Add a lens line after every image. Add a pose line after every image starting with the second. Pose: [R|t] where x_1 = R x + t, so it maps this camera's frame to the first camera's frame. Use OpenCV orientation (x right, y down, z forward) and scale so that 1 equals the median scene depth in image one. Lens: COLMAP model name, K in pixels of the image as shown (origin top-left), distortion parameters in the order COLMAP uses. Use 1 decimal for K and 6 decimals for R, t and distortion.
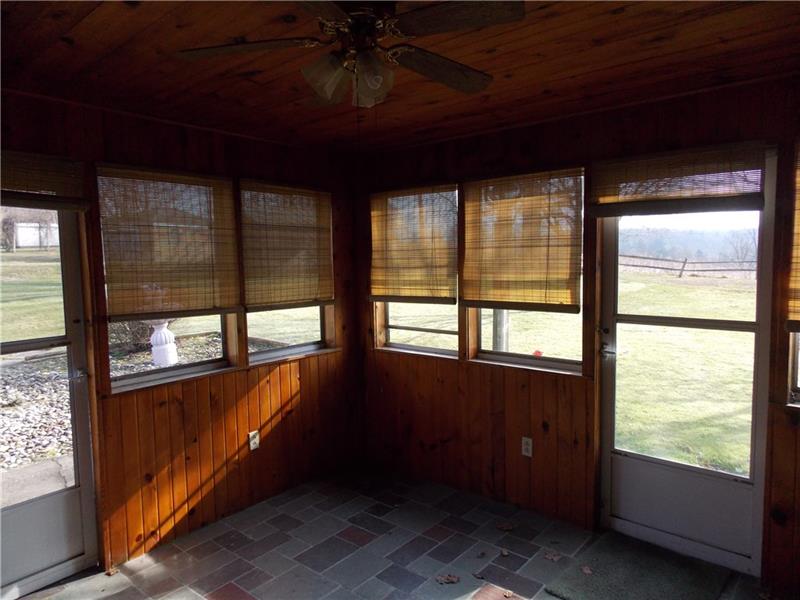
lens RADIAL K [[531.1, 0, 398.9], [0, 531.1, 297.5], [0, 0, 1]] dist [0.016765, -0.009783]
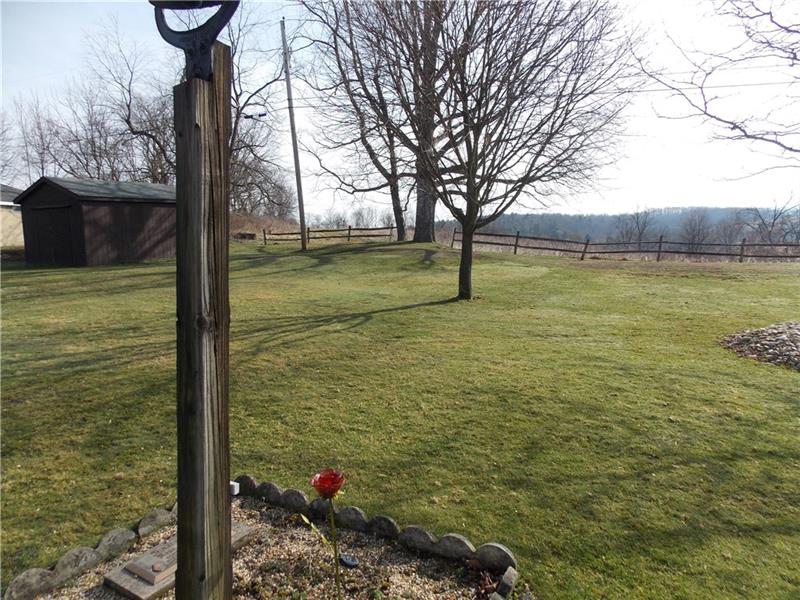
lens RADIAL K [[531.1, 0, 401.3], [0, 531.1, 291.9], [0, 0, 1]] dist [0.016765, -0.009783]
pose [[0.984144, -0.016113, 0.176636, 0.057535], [0.012762, 0.999717, 0.020091, -0.005142], [-0.176910, -0.017518, 0.984071, 0.150900]]
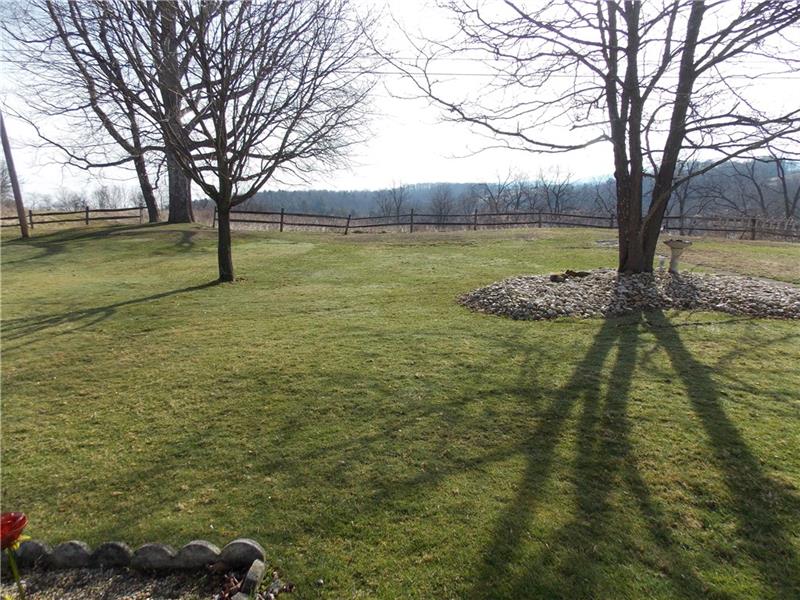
lens RADIAL K [[531.1, 0, 401.7], [0, 531.1, 291.3], [0, 0, 1]] dist [0.016765, -0.009783]
pose [[0.823367, -0.108464, 0.557048, 0.067347], [0.076904, 0.993837, 0.079841, -0.004701], [-0.562275, -0.022899, 0.826633, 0.152418]]
